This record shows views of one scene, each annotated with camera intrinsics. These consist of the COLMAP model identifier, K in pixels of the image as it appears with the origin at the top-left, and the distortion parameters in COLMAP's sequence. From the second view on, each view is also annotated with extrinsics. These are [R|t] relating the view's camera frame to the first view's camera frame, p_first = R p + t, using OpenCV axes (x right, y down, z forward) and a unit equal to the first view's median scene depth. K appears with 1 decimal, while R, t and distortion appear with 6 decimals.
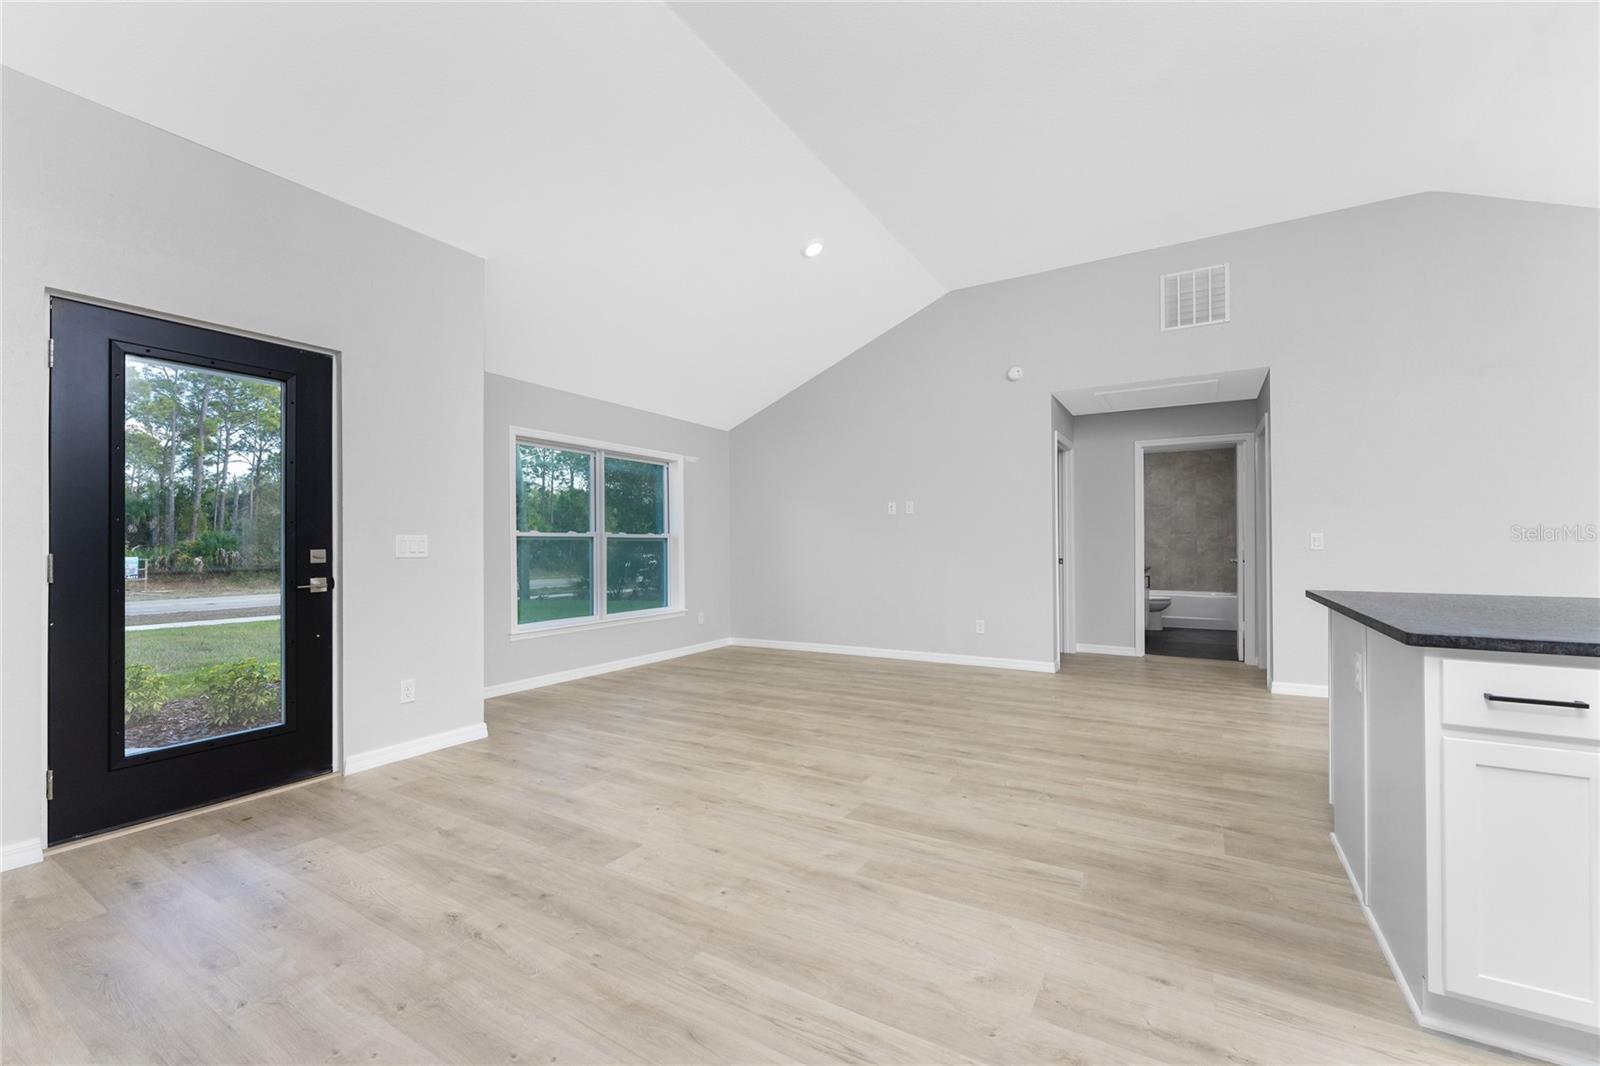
lens RADIAL K [[621.2, 0, 833.4], [0, 621.2, 540.2], [0, 0, 1]] dist [-0.000291, -0.000285]
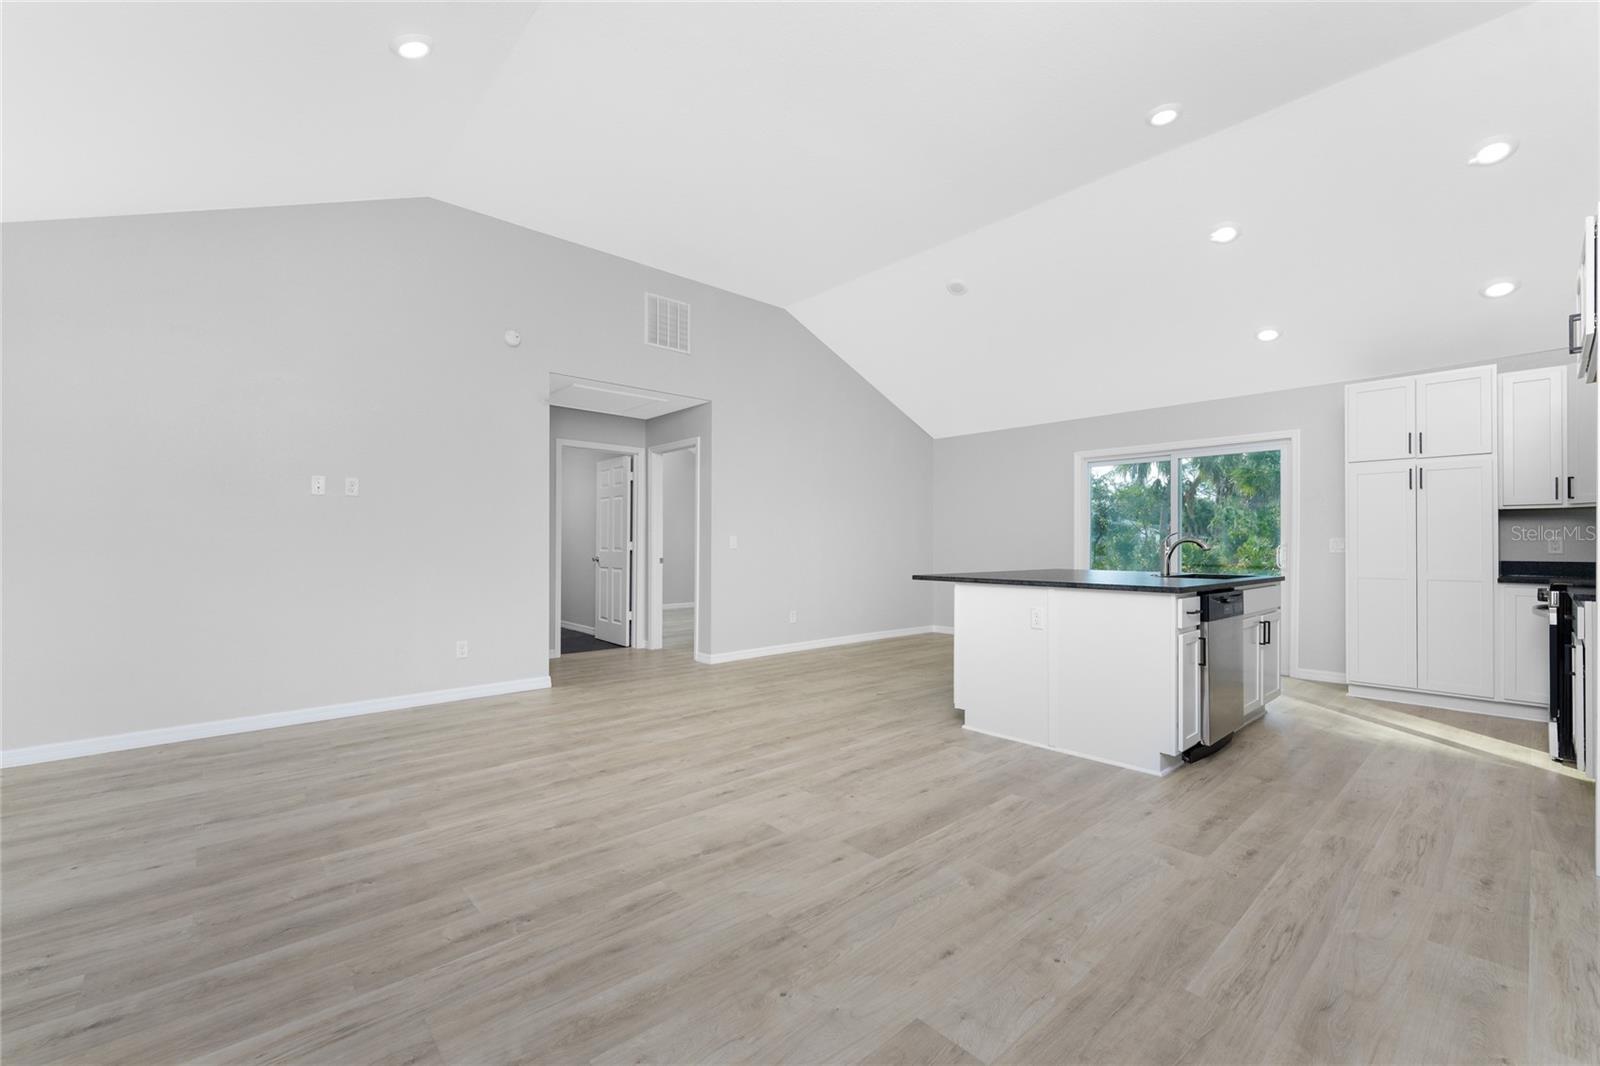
lens RADIAL K [[666.7, 0, 731.7], [0, 666.7, 536.3], [0, 0, 1]] dist [-0.003148, -0.000423]
pose [[0.365589, 0.014704, 0.930660, -0.774221], [-0.009067, 0.999884, -0.012235, 0.011227], [-0.930732, -0.003965, 0.365680, 0.716873]]
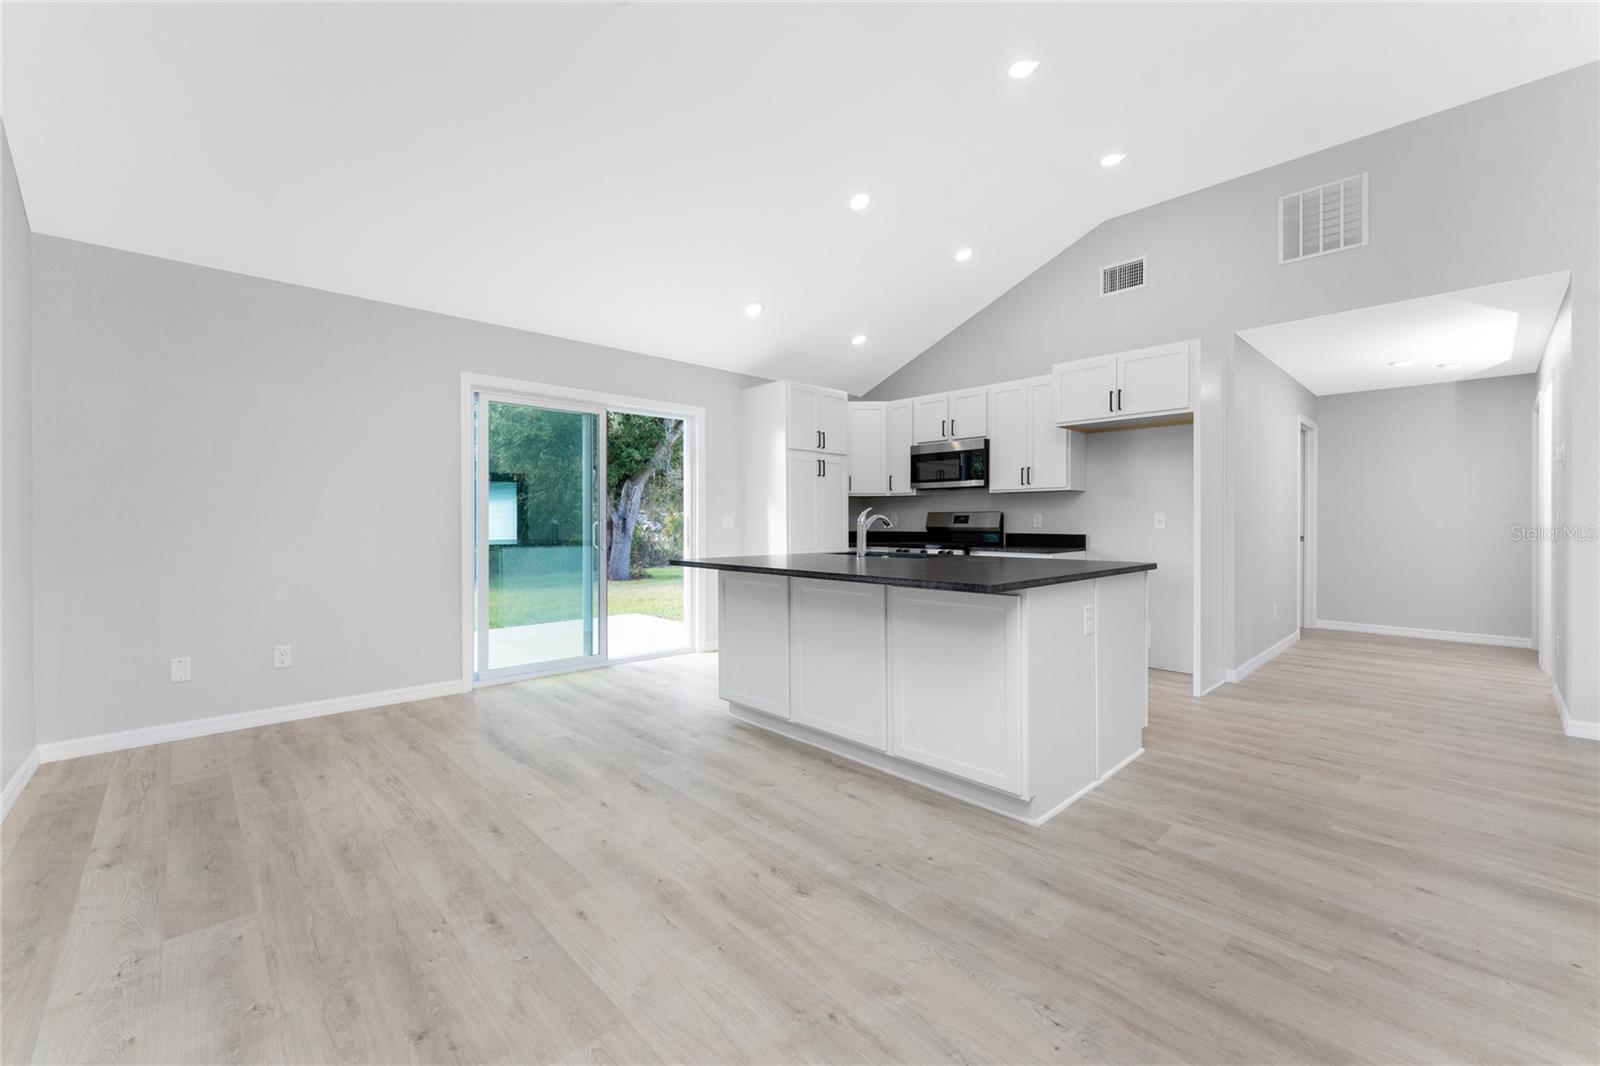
lens RADIAL K [[640.6, 0, 855.1], [0, 640.6, 523.8], [0, 0, 1]] dist [-0.001180, 0.000013]
pose [[-0.970585, 0.001370, 0.240756, 0.643338], [0.001349, 0.999999, -0.000253, 0.006381], [-0.240757, 0.000079, -0.970586, 1.563945]]
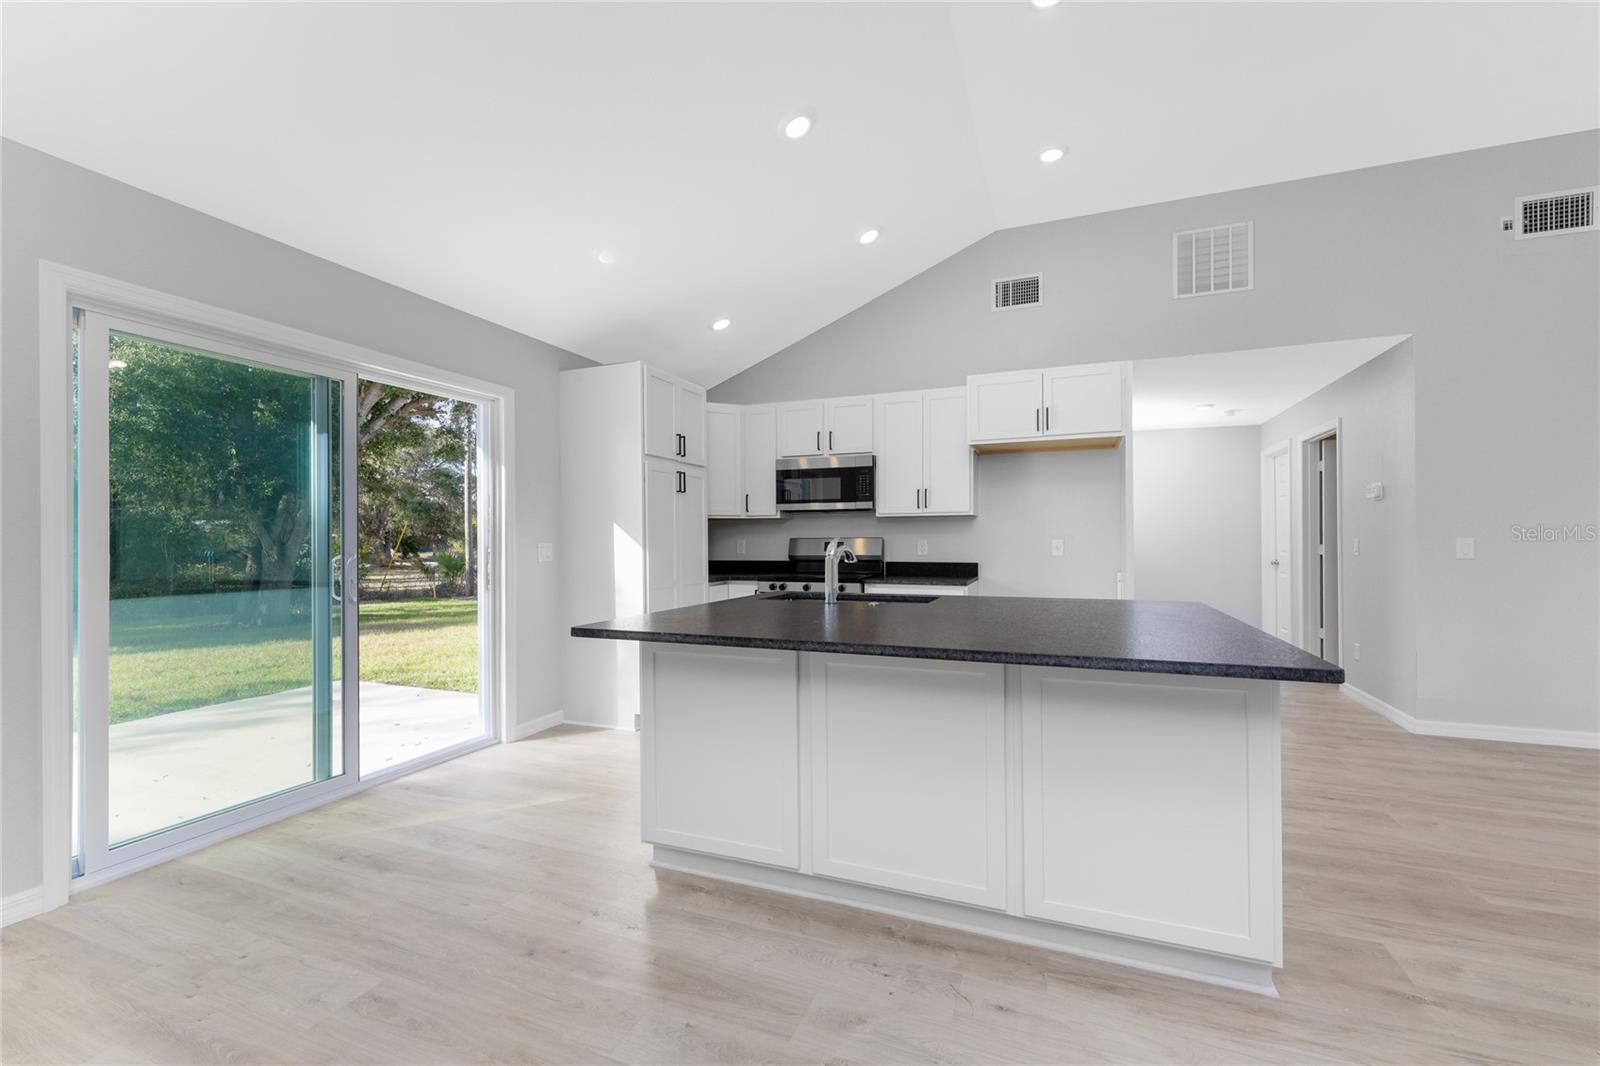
lens RADIAL K [[621.2, 0, 833.4], [0, 621.2, 540.2], [0, 0, 1]] dist [-0.000291, -0.000285]
pose [[-0.986069, 0.005956, -0.166232, 1.069316], [0.006823, 0.999966, -0.004641, -0.015895], [0.166199, -0.005710, -0.986076, 1.224612]]
